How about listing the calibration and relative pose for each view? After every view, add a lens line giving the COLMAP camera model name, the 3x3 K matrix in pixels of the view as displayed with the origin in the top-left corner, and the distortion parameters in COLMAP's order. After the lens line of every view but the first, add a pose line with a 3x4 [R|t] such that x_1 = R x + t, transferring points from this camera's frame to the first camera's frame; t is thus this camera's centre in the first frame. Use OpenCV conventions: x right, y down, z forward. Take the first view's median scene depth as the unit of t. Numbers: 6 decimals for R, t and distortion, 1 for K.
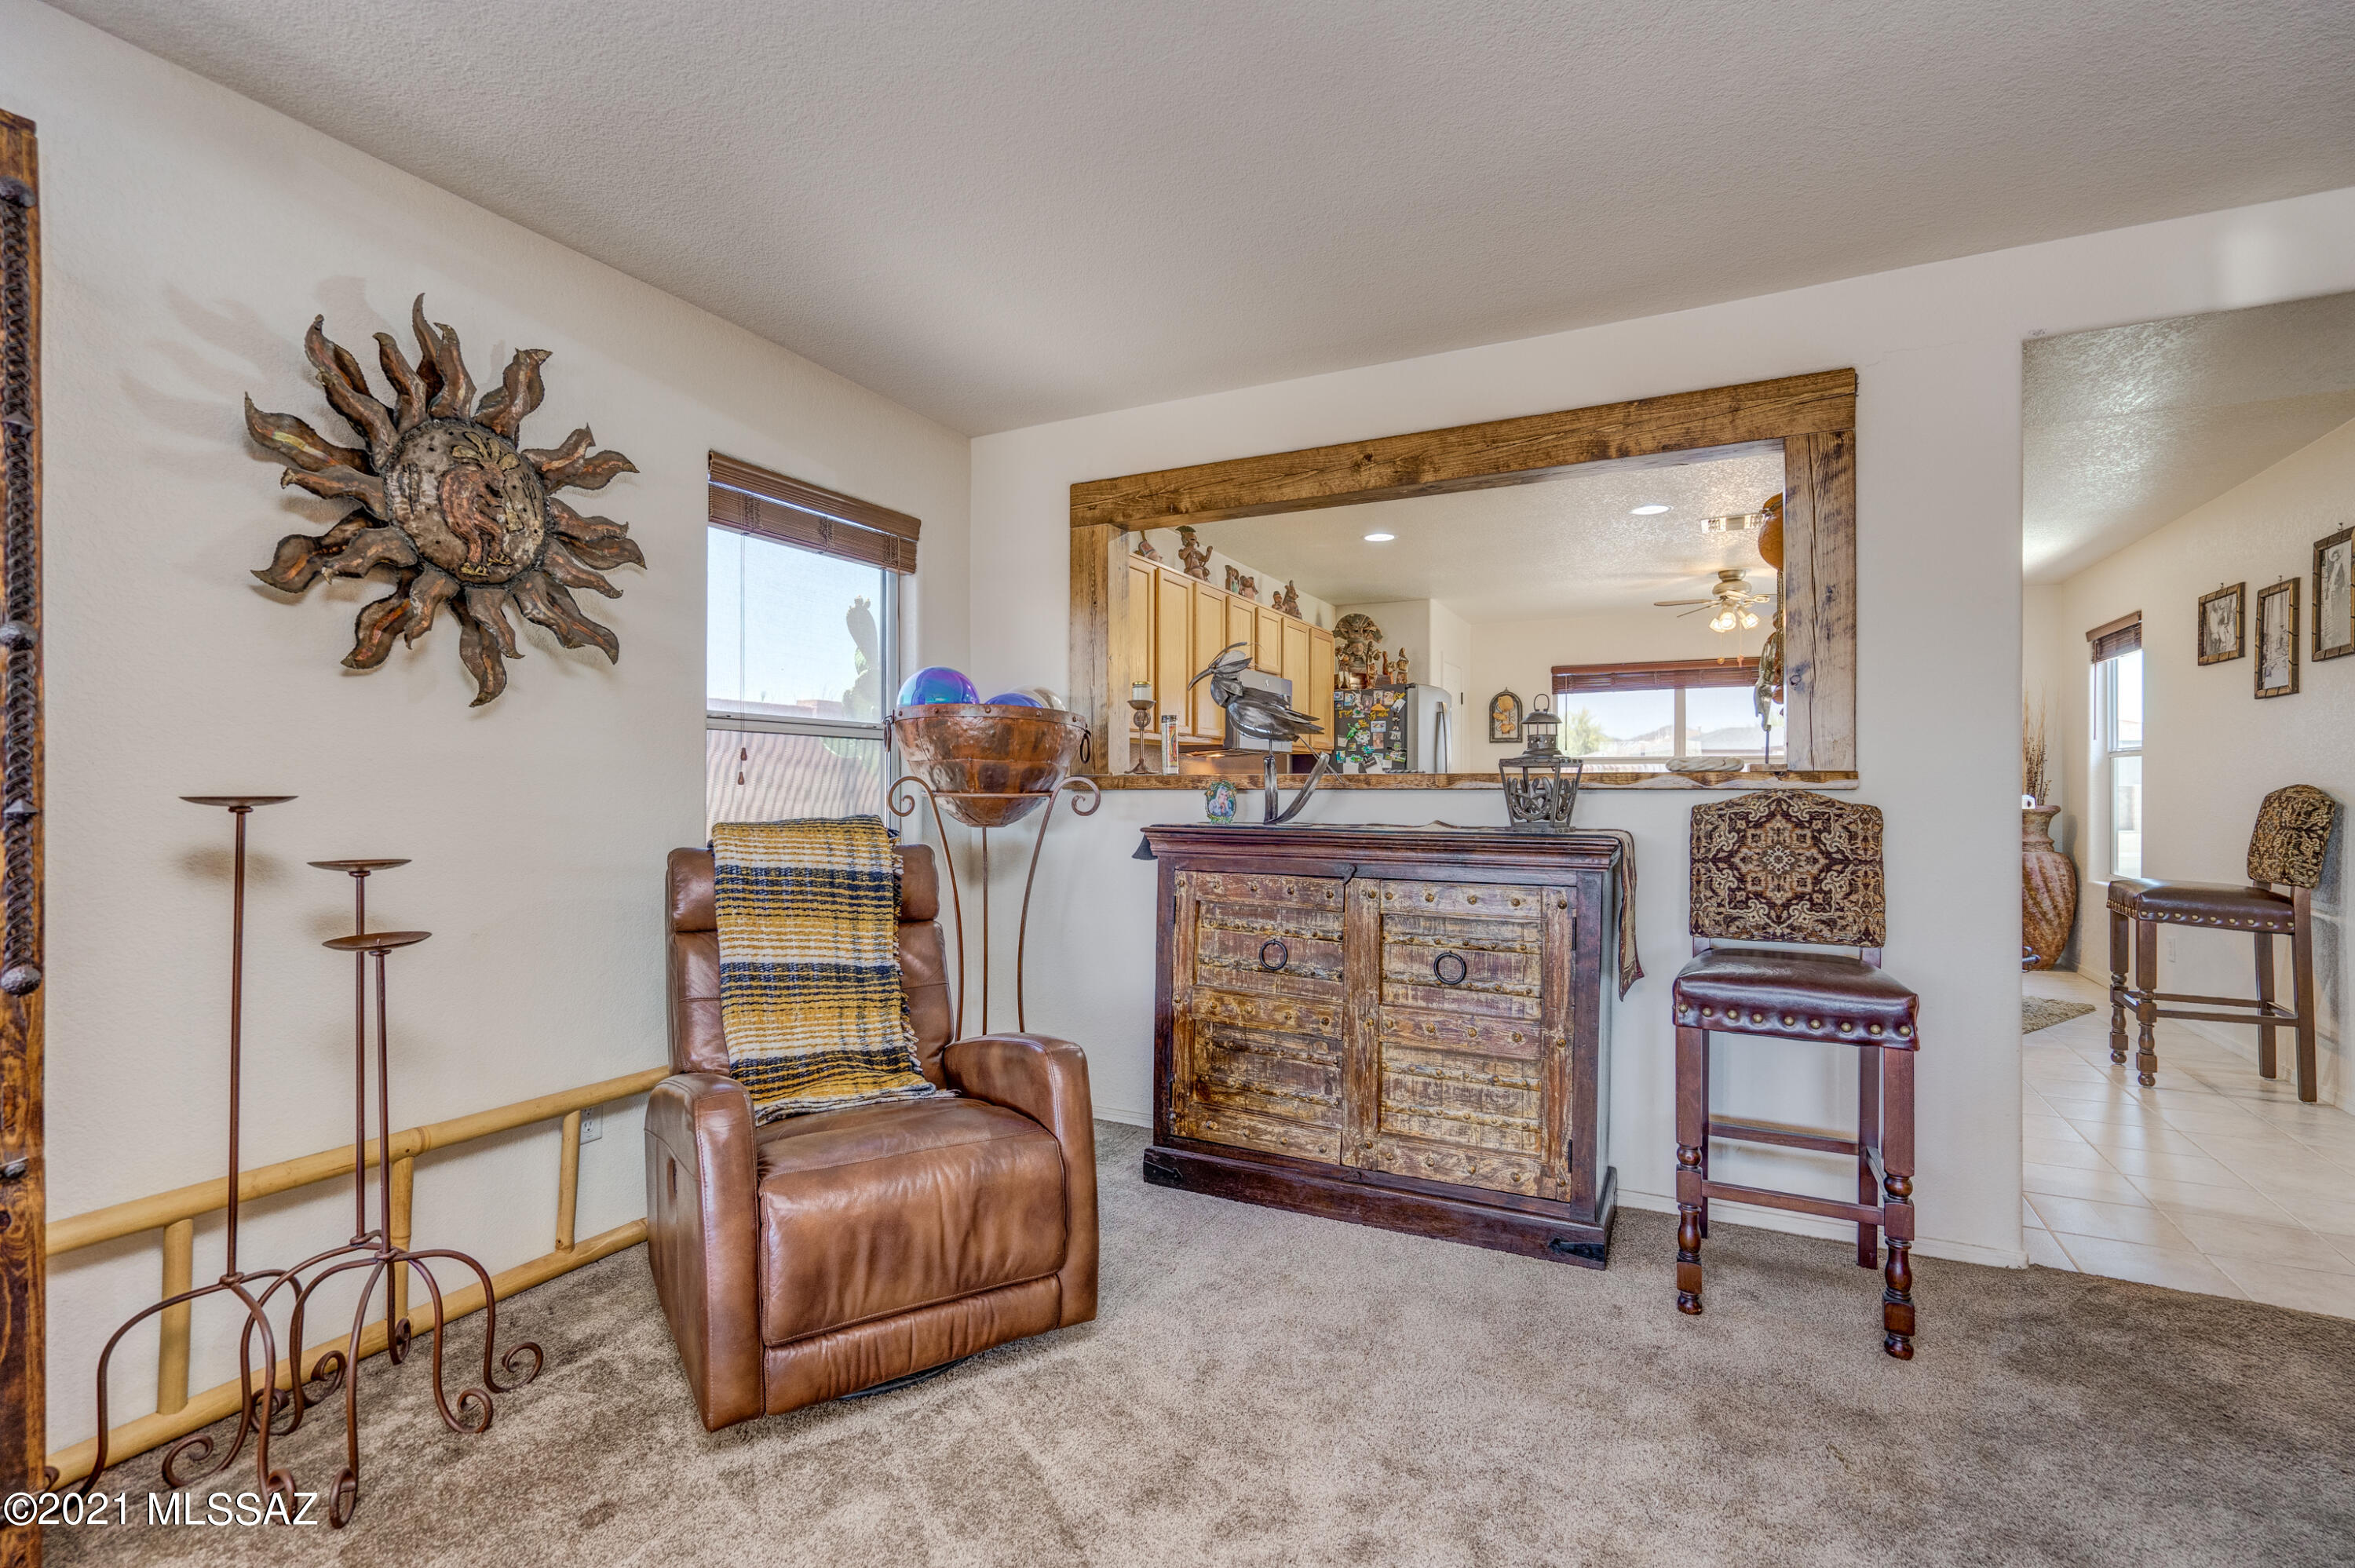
lens RADIAL K [[1073.4, 0, 1158.3], [0, 1073.4, 783.8], [0, 0, 1]] dist [-0.000476, 0.000061]
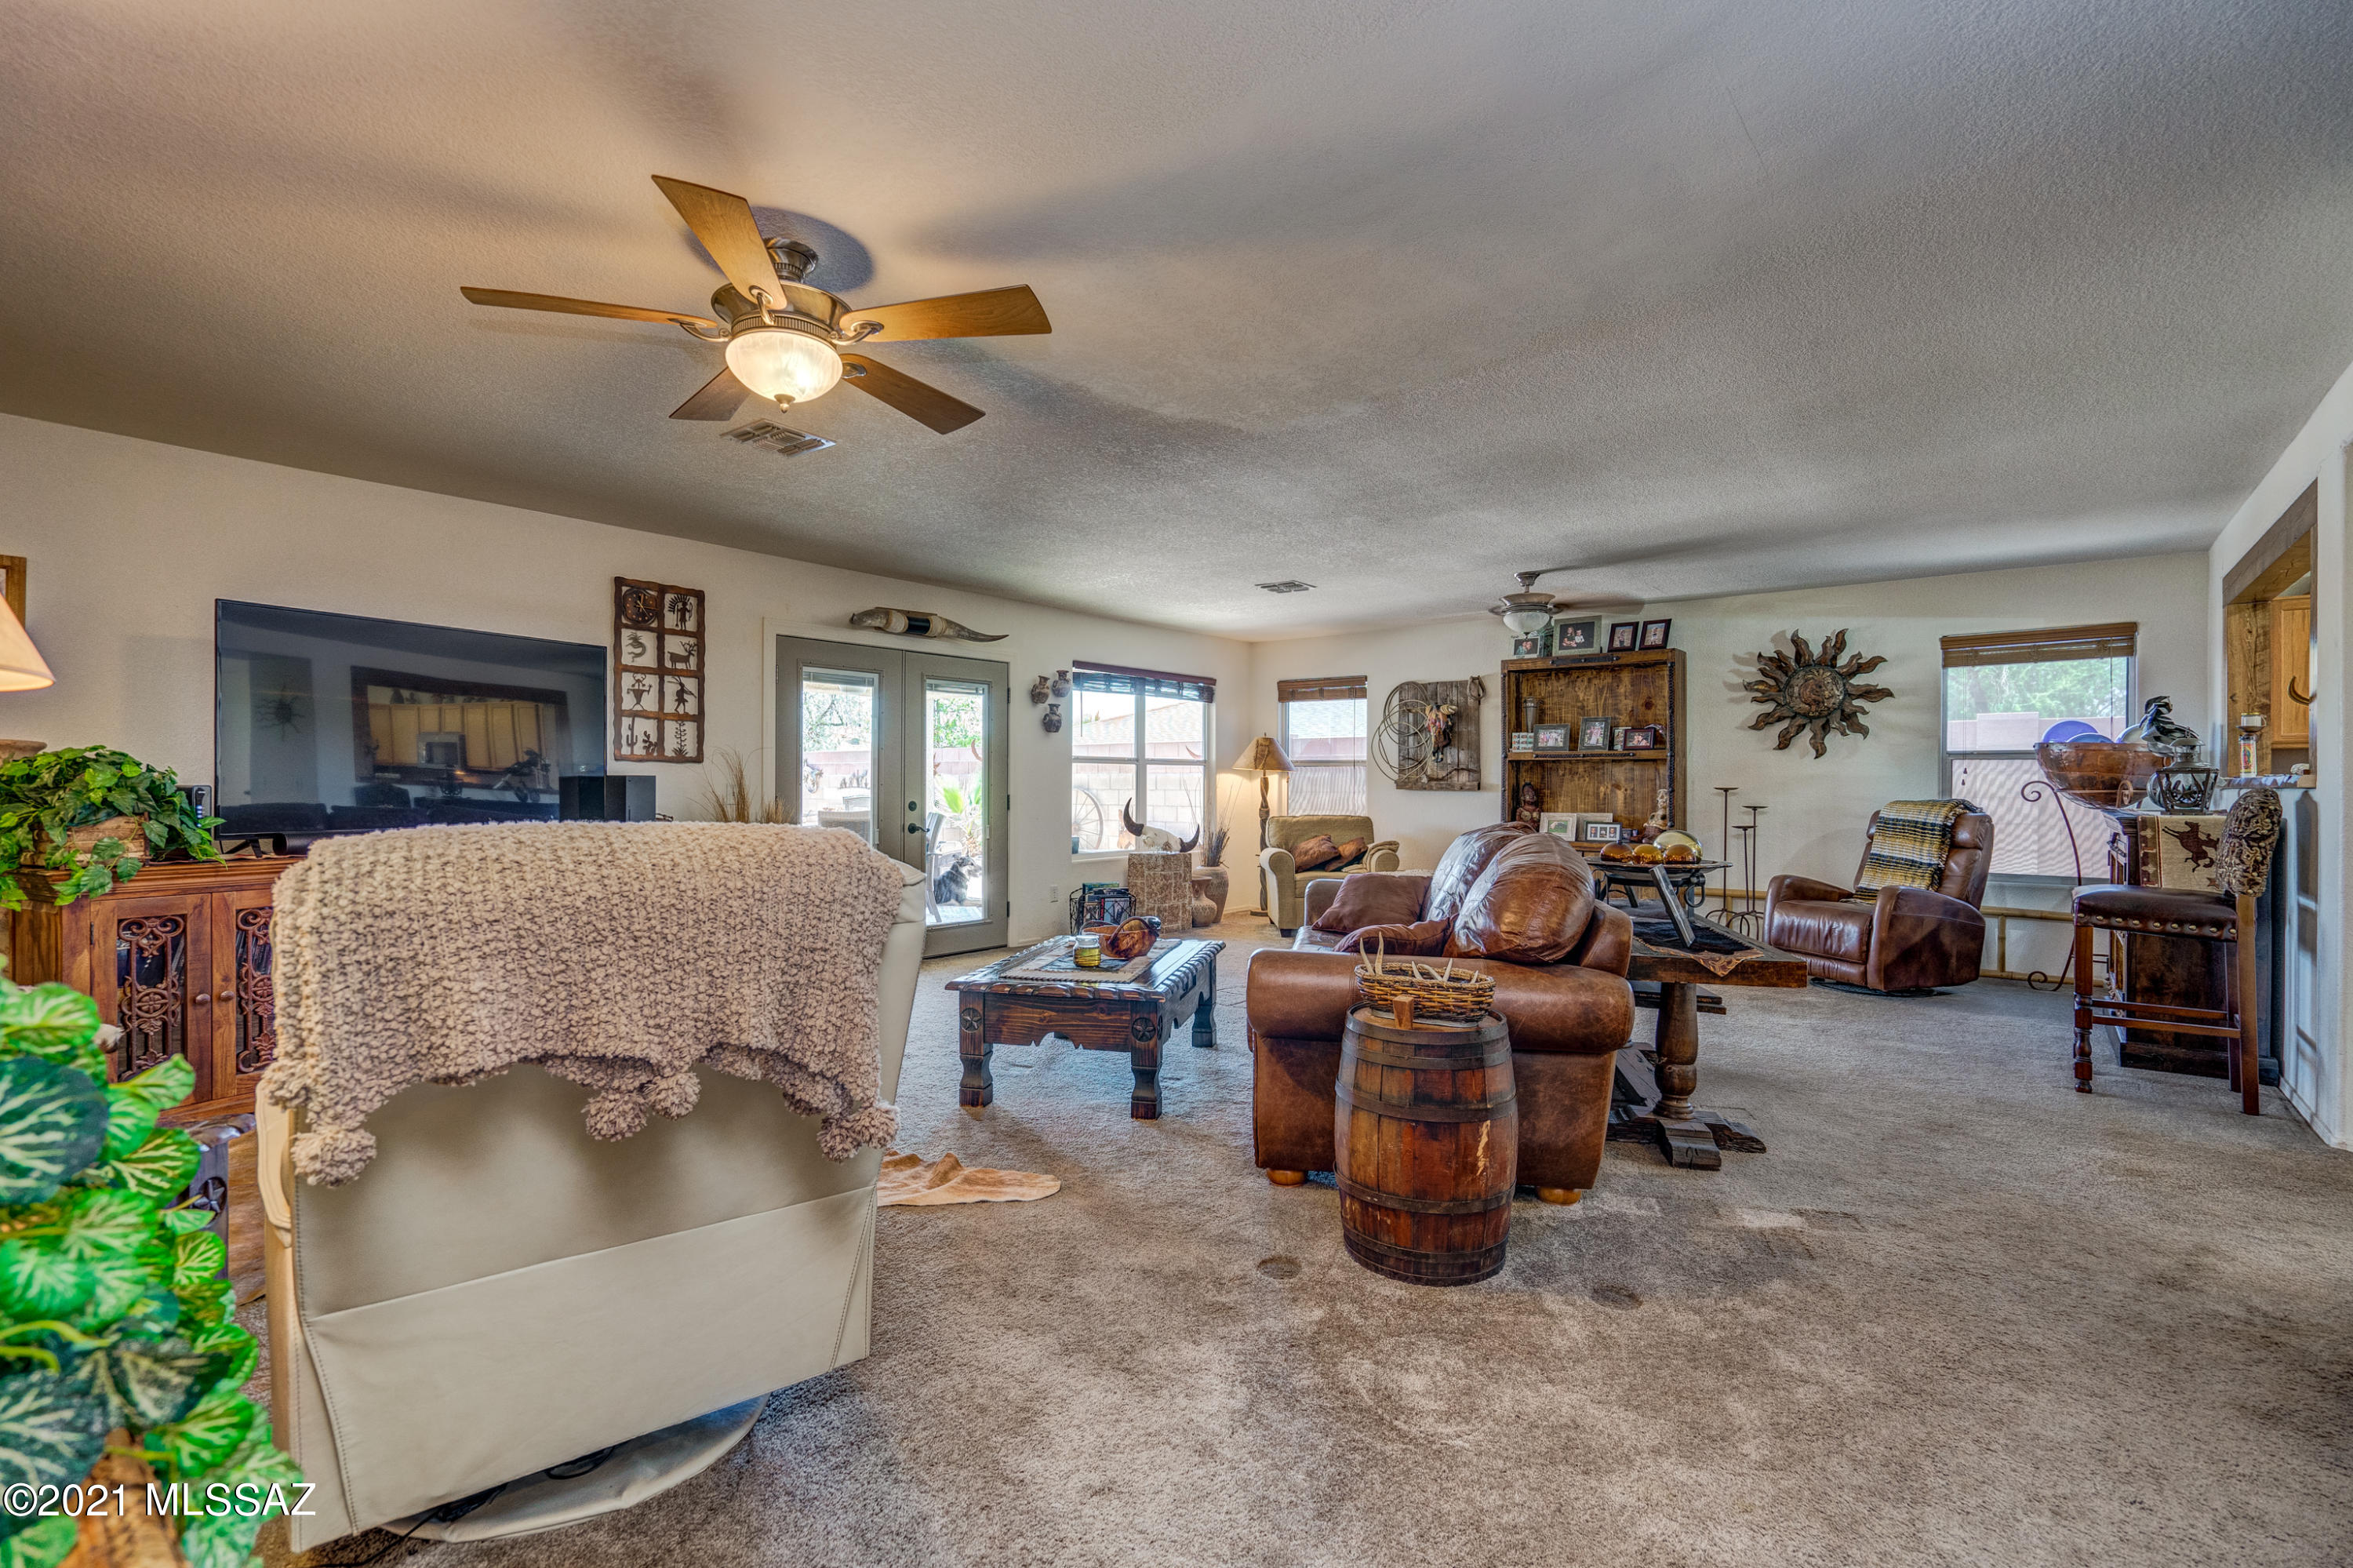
lens RADIAL K [[1072.7, 0, 1157.3], [0, 1072.7, 783.8], [0, 0, 1]] dist [-0.000476, 0.000061]
pose [[-0.205813, -0.002600, -0.978588, 2.169450], [-0.003096, 0.999993, -0.002006, 0.006833], [0.978587, 0.002617, -0.205819, -0.148889]]
